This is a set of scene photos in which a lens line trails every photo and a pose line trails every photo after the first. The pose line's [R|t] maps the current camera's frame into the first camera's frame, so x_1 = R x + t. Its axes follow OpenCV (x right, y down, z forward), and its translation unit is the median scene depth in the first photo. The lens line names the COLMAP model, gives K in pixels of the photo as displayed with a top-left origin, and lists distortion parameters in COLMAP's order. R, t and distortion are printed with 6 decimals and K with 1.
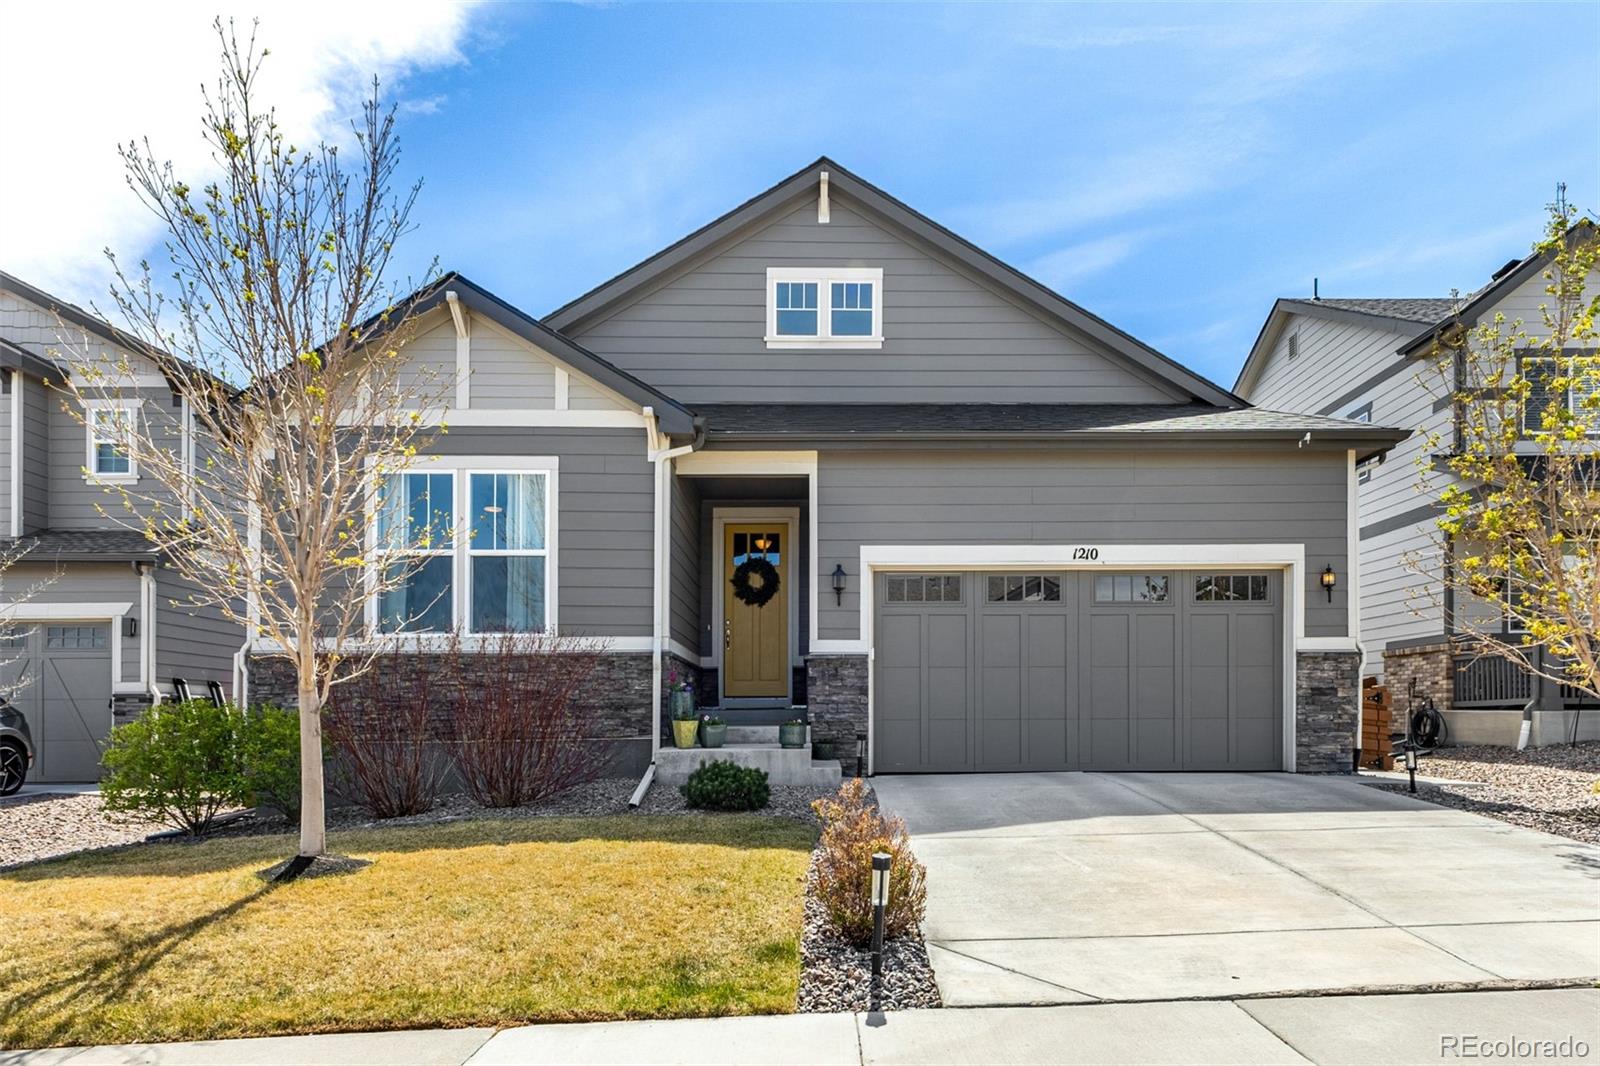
lens RADIAL K [[697.2, 0, 800.3], [0, 697.2, 521.1], [0, 0, 1]] dist [0.009221, -0.000047]
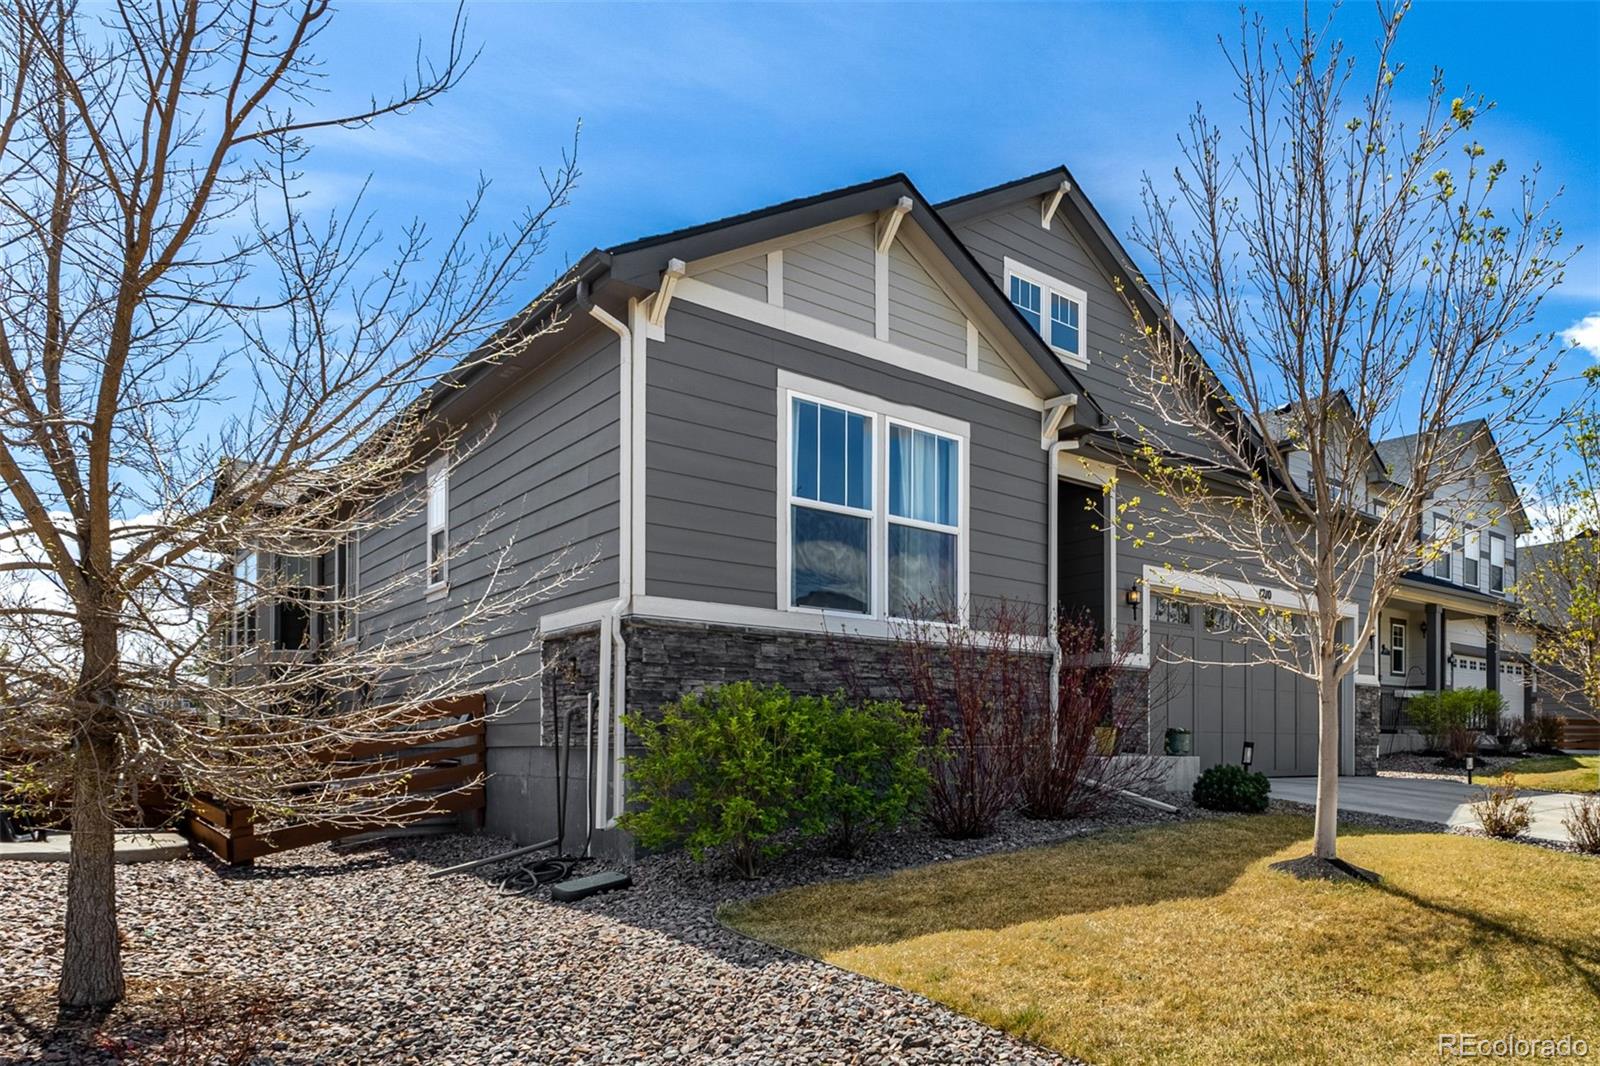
lens RADIAL K [[721.7, 0, 758.3], [0, 721.7, 495.9], [0, 0, 1]] dist [0.009045, 0.000047]
pose [[0.867379, 0.166403, 0.469002, -0.986019], [-0.181237, 0.983344, -0.013710, 0.057116], [-0.463472, -0.073109, 0.883091, 0.314098]]
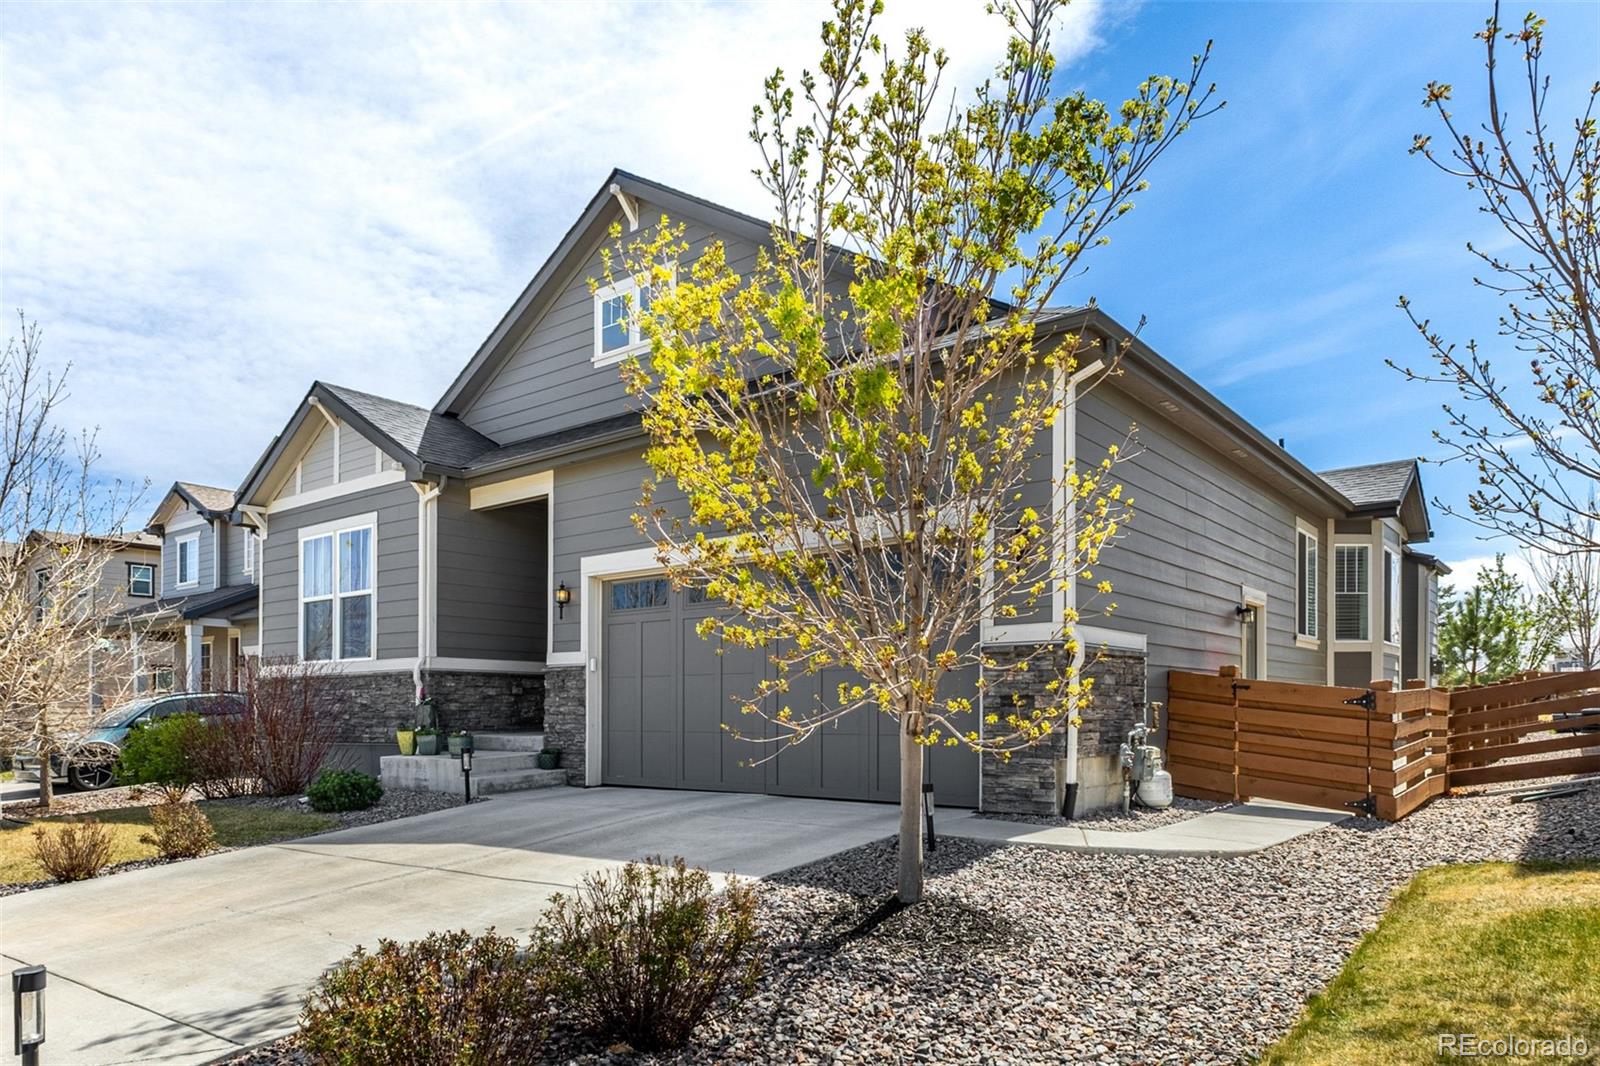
lens RADIAL K [[725.4, 0, 767.7], [0, 725.4, 506.7], [0, 0, 1]] dist [-0.000047, -0.000042]
pose [[0.860904, -0.136058, -0.490238, 0.863518], [0.136872, 0.989991, -0.034397, 0.036429], [0.490011, -0.037487, 0.870910, 0.227410]]
